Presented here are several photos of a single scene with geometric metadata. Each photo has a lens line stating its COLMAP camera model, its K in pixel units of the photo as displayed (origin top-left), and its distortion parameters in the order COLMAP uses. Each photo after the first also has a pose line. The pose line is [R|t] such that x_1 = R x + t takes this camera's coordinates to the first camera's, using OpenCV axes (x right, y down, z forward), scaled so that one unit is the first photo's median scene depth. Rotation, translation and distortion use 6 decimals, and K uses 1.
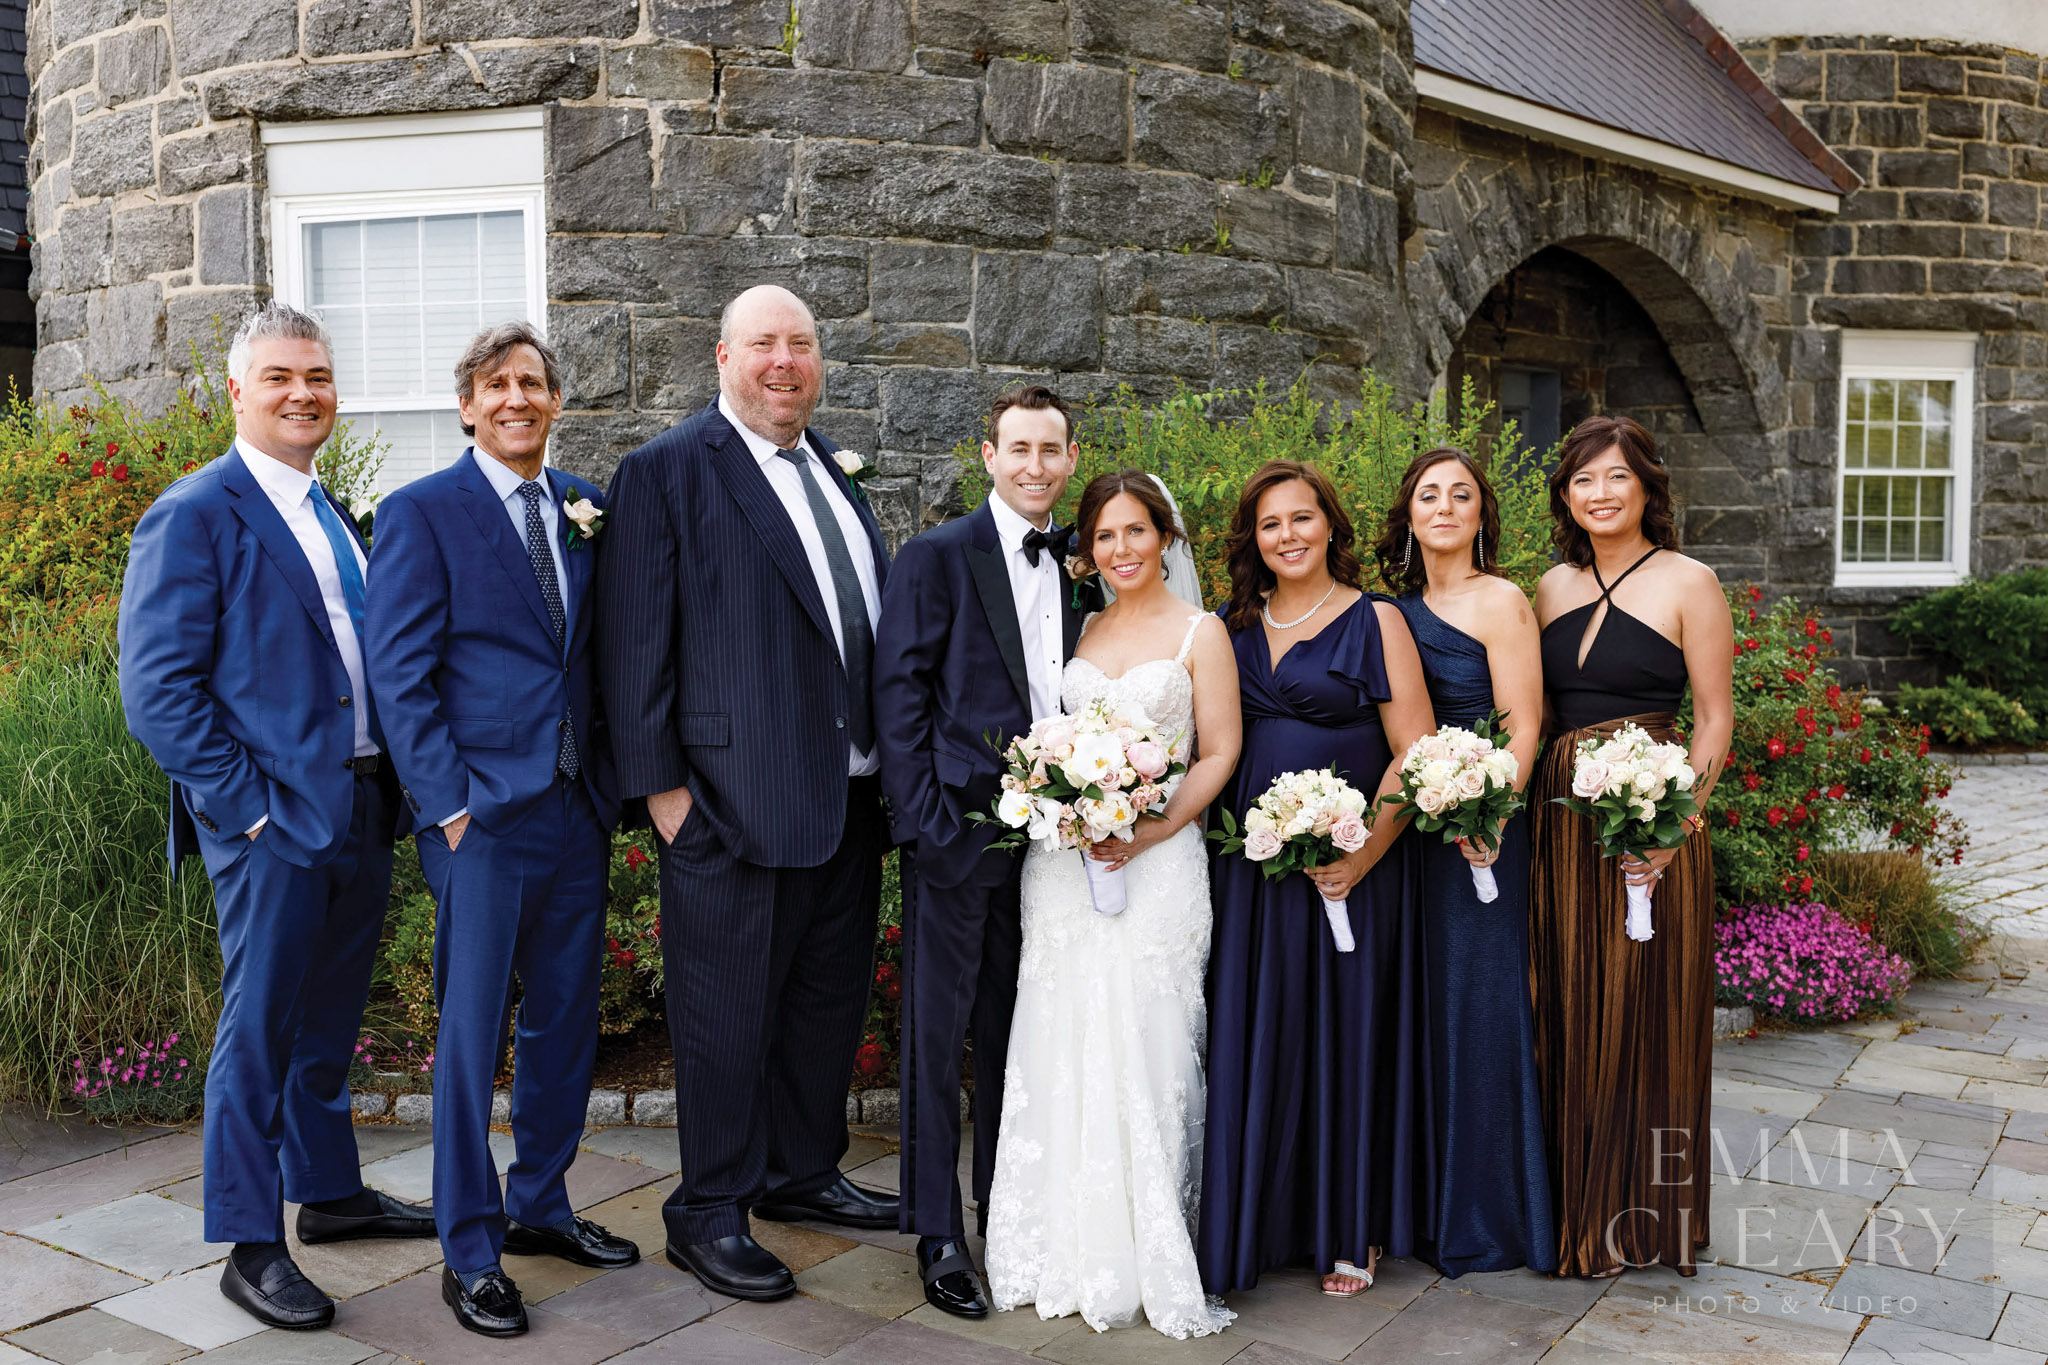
lens RADIAL K [[1975.6, 0, 1024.0], [0, 1975.6, 682.5], [0, 0, 1]] dist [0.009644, -0.003498]
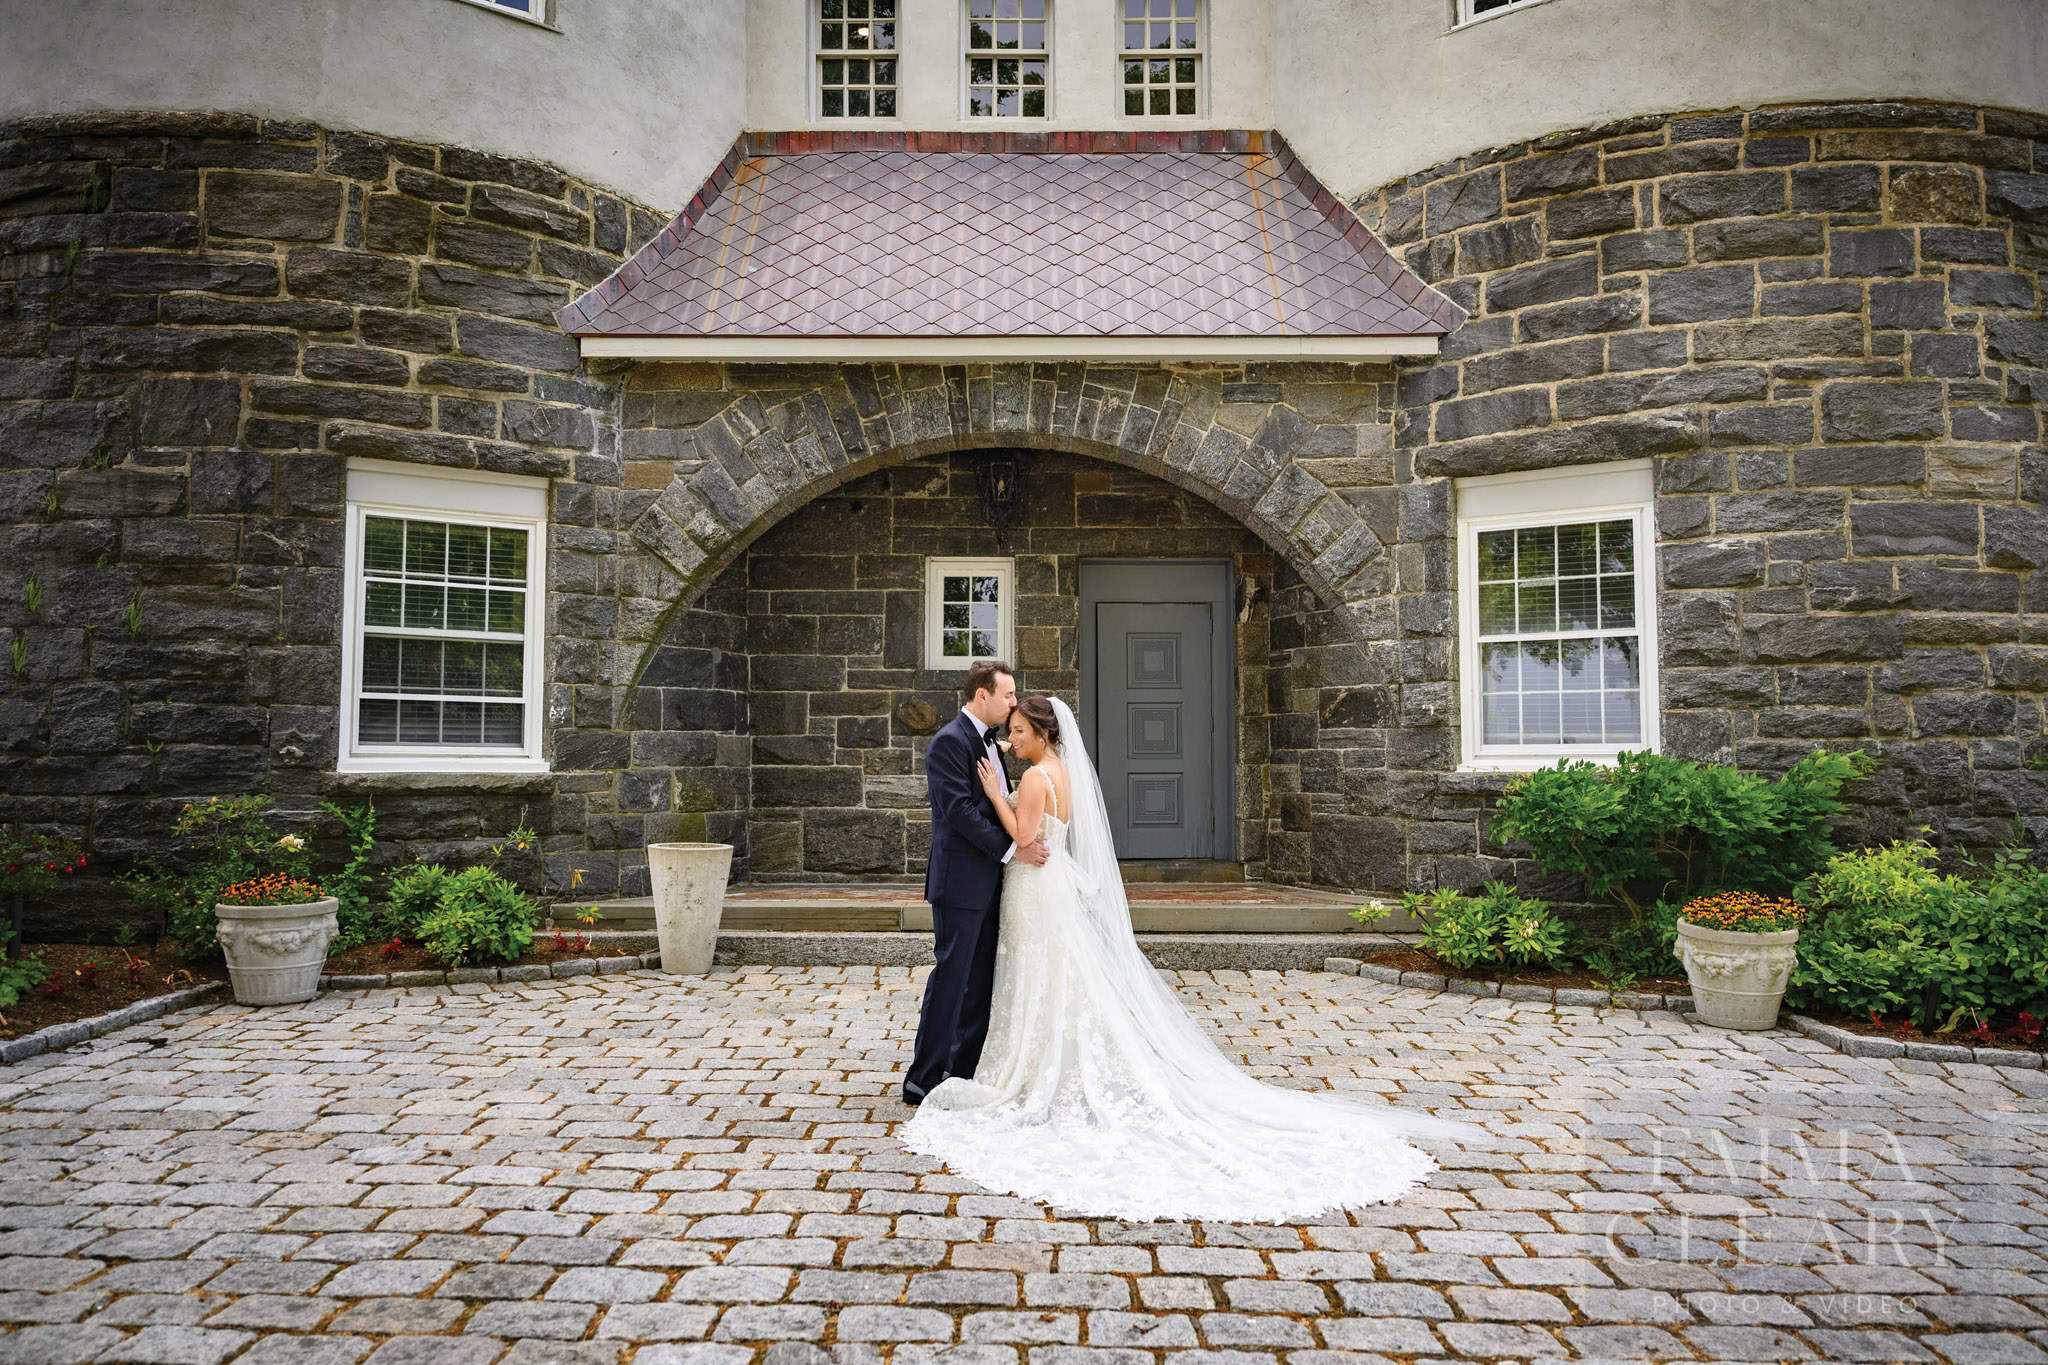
lens RADIAL K [[1411.9, 0, 1030.1], [0, 1411.9, 671.8], [0, 0, 1]] dist [0.006884, 0.002383]
pose [[0.694127, -0.047069, -0.718312, 0.735698], [-0.051110, 0.992119, -0.114400, -0.012375], [0.718036, 0.116121, 0.686251, 0.447058]]
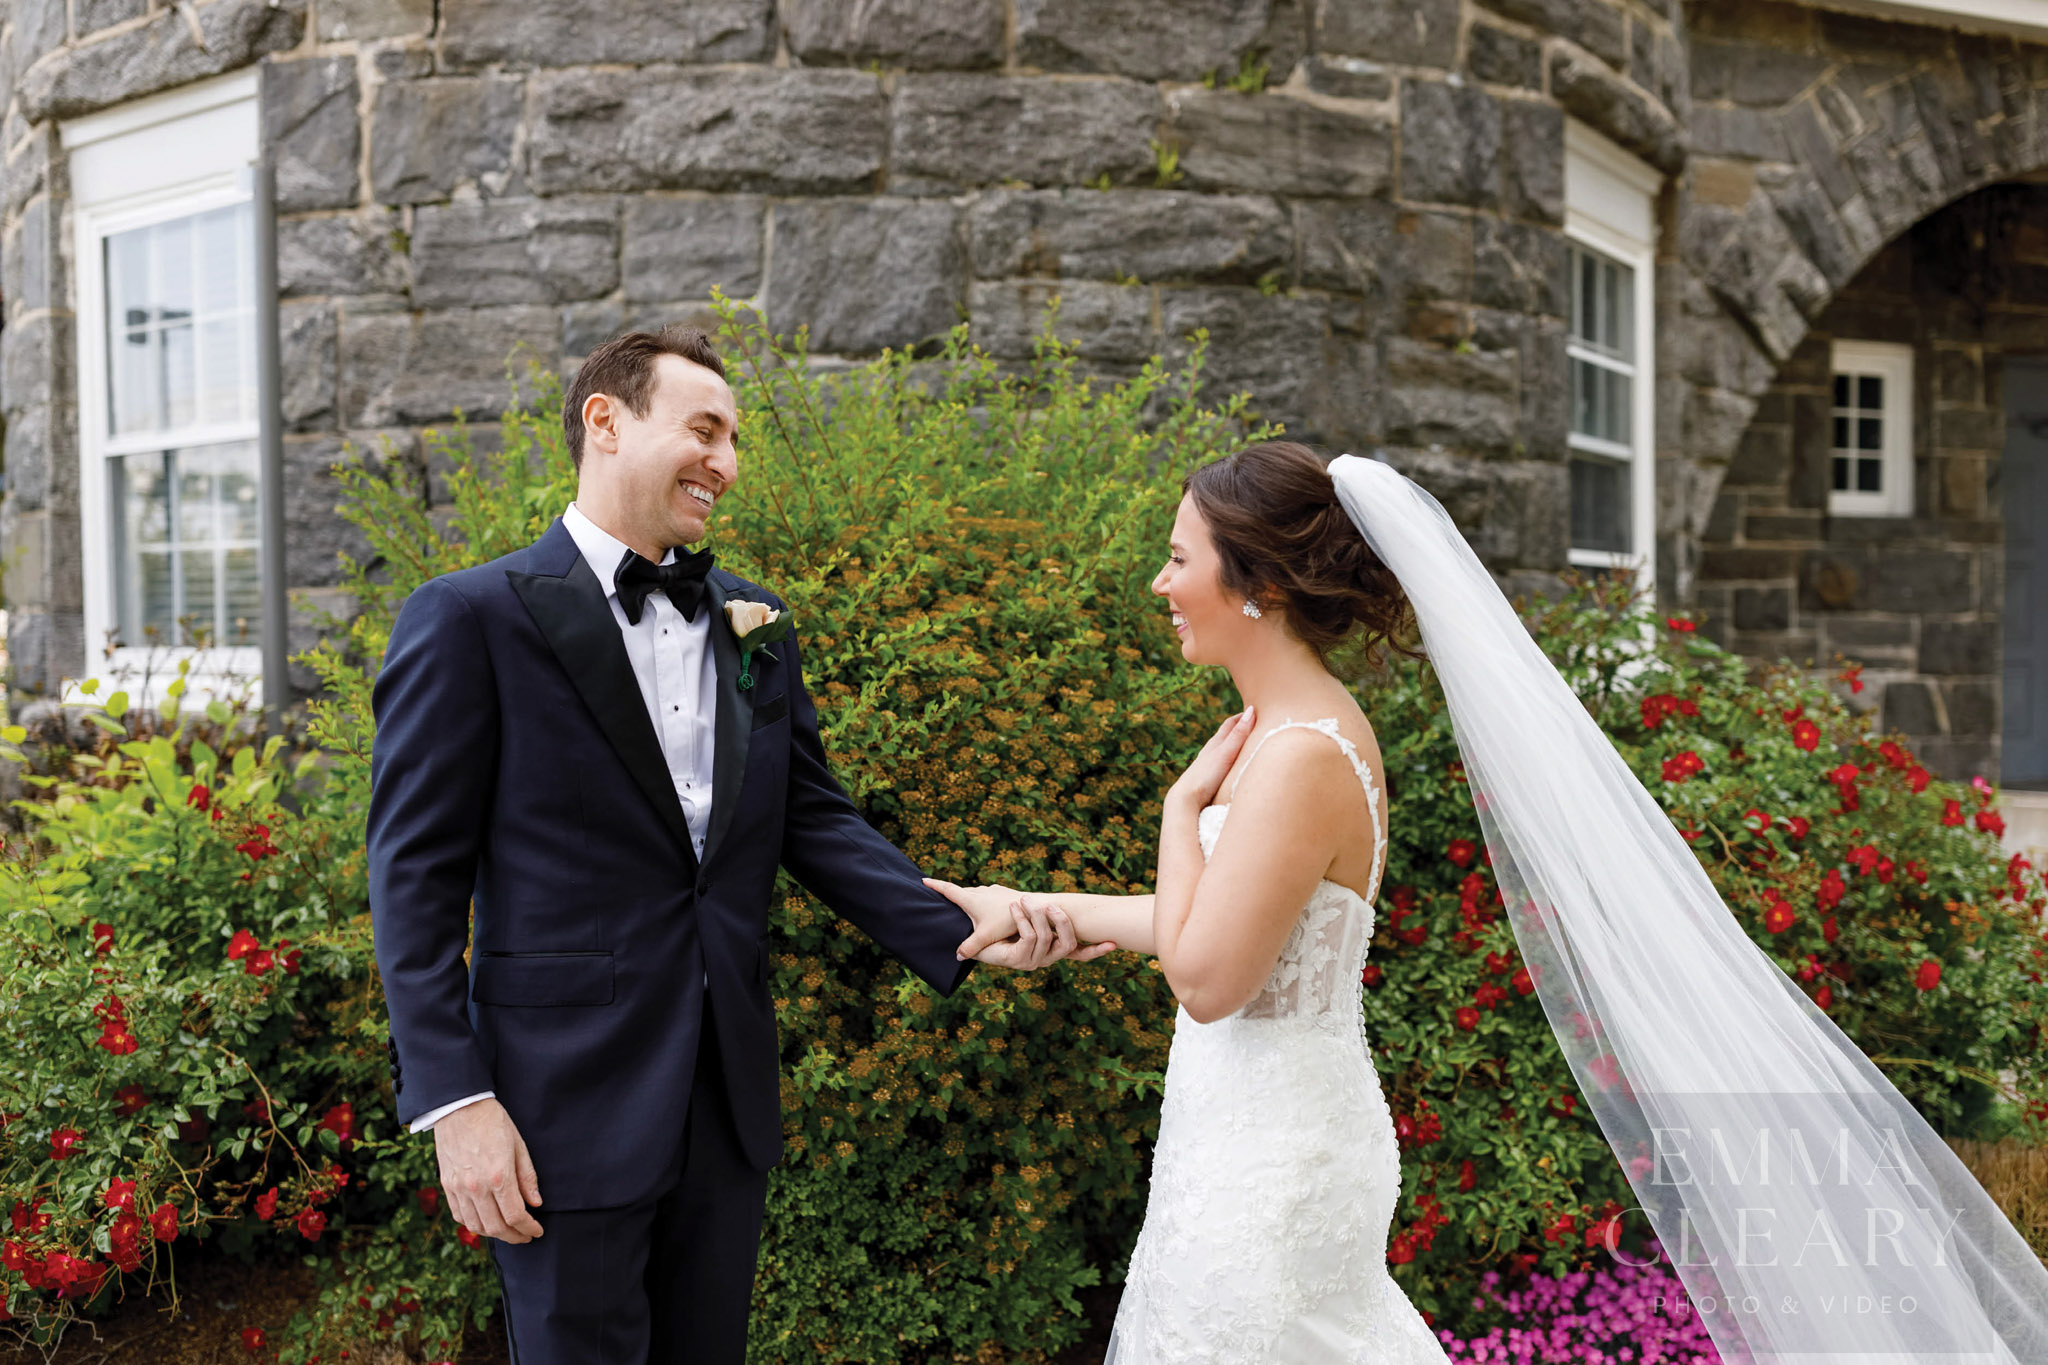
lens RADIAL K [[1975.6, 0, 1024.0], [0, 1975.6, 682.5], [0, 0, 1]] dist [0.009644, -0.003498]
pose [[0.926256, 0.008760, -0.376793, 0.175841], [-0.022260, 0.999256, -0.031490, -0.009177], [0.376236, 0.037555, 0.925762, 0.183526]]
